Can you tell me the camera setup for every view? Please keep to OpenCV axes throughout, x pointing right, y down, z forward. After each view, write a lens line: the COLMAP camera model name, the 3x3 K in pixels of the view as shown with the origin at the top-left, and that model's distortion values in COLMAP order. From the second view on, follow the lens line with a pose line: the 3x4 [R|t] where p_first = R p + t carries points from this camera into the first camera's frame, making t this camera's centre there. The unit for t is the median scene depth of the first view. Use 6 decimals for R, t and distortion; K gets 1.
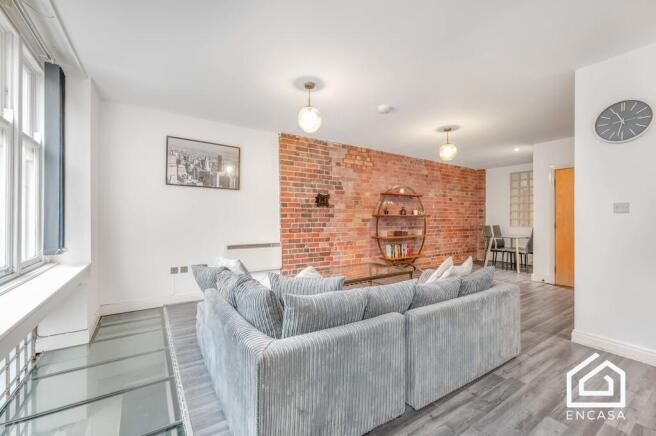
lens RADIAL K [[264.4, 0, 328.0], [0, 264.4, 218.0], [0, 0, 1]] dist [0.001232, 0.000382]
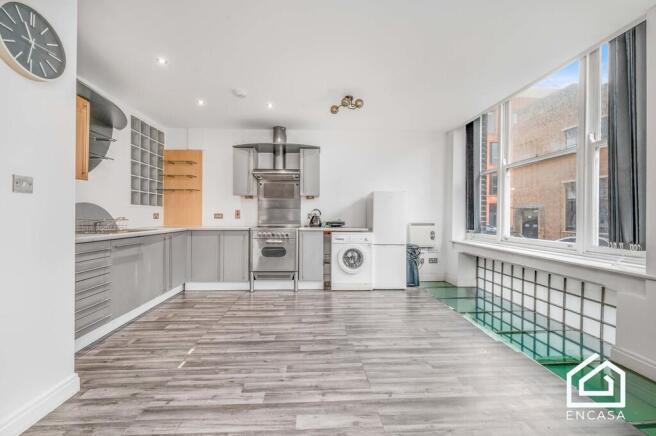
lens RADIAL K [[264.4, 0, 328.0], [0, 264.4, 218.0], [0, 0, 1]] dist [0.001232, 0.000382]
pose [[-0.863923, -0.008489, 0.503552, 0.206295], [-0.005253, 0.999955, 0.007844, 0.029740], [-0.503596, 0.004132, -0.863929, 1.156289]]
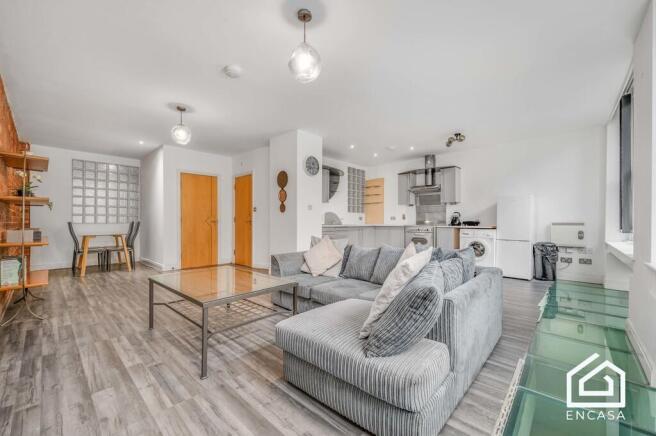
lens RADIAL K [[264.4, 0, 328.0], [0, 264.4, 218.0], [0, 0, 1]] dist [0.001232, 0.000382]
pose [[-0.234162, 0.010155, 0.972145, -0.925078], [-0.001280, 0.999941, -0.010753, 0.066565], [-0.972197, -0.003762, -0.234135, 1.331189]]
